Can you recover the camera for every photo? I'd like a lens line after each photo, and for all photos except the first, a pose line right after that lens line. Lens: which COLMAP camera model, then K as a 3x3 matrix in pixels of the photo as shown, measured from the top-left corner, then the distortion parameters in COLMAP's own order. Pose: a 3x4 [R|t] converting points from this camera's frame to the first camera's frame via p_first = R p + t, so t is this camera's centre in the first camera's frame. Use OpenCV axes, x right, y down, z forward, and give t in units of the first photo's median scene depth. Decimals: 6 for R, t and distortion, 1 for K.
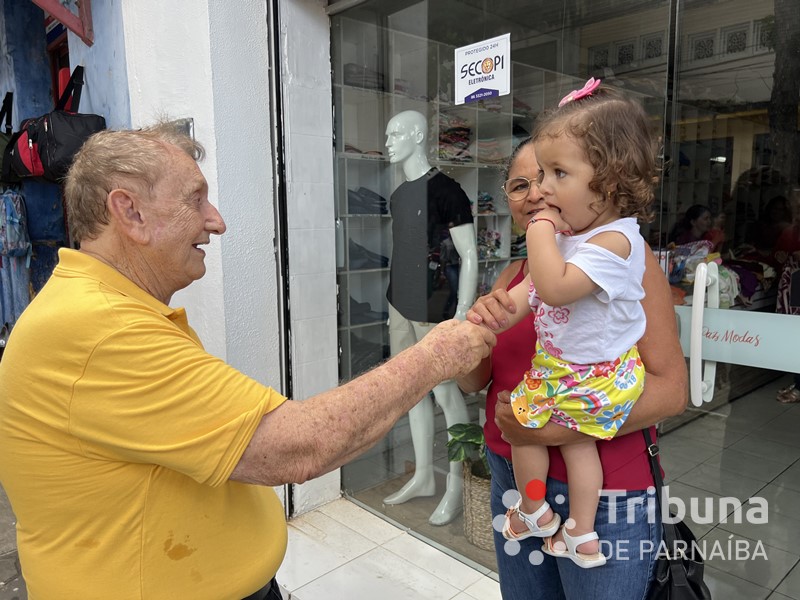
lens RADIAL K [[614.1, 0, 398.5], [0, 614.1, 298.4], [0, 0, 1]] dist [0.053774, -0.024151]
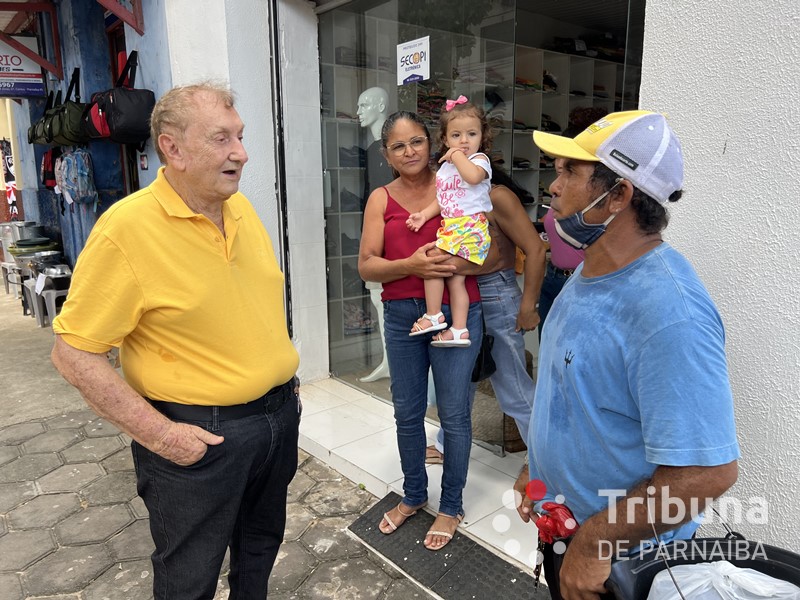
lens RADIAL K [[614.1, 0, 402.5], [0, 614.1, 299.8], [0, 0, 1]] dist [0.053774, -0.024151]
pose [[0.998211, 0.013364, -0.058274, 0.156448], [-0.009710, 0.997995, 0.062544, 0.070079], [0.058993, -0.061867, 0.996339, -0.352333]]
